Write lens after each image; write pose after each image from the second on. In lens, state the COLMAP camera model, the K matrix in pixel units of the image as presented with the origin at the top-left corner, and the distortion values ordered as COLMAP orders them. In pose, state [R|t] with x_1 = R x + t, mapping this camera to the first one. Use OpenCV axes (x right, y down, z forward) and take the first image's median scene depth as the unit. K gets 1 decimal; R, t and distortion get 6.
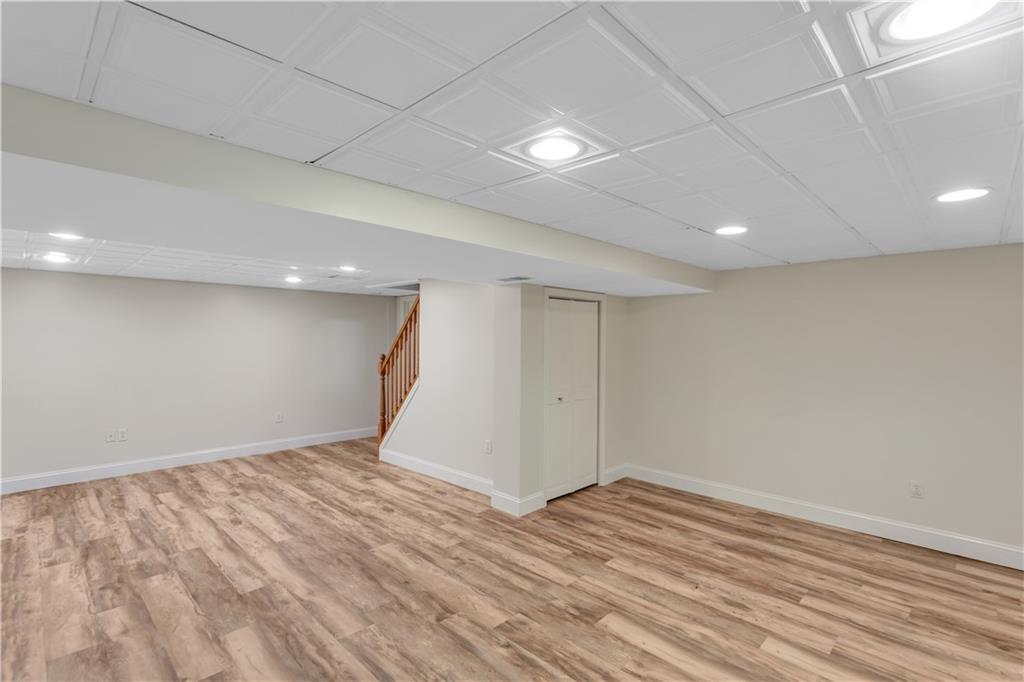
lens RADIAL K [[480.8, 0, 509.4], [0, 480.8, 342.6], [0, 0, 1]] dist [0.000786, 0.001434]
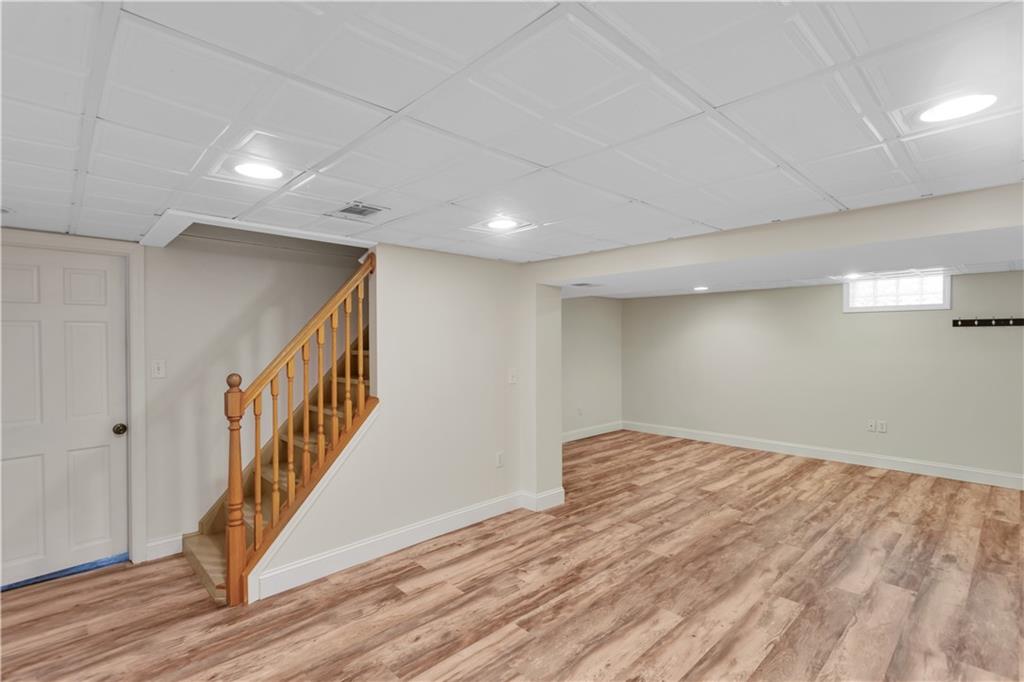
lens RADIAL K [[480.8, 0, 509.5], [0, 480.8, 338.6], [0, 0, 1]] dist [0.000786, 0.001434]
pose [[0.034263, -0.003536, 0.999407, -1.215322], [0.011571, 0.999928, 0.003141, -0.016441], [-0.999346, 0.011457, 0.034301, 1.226454]]
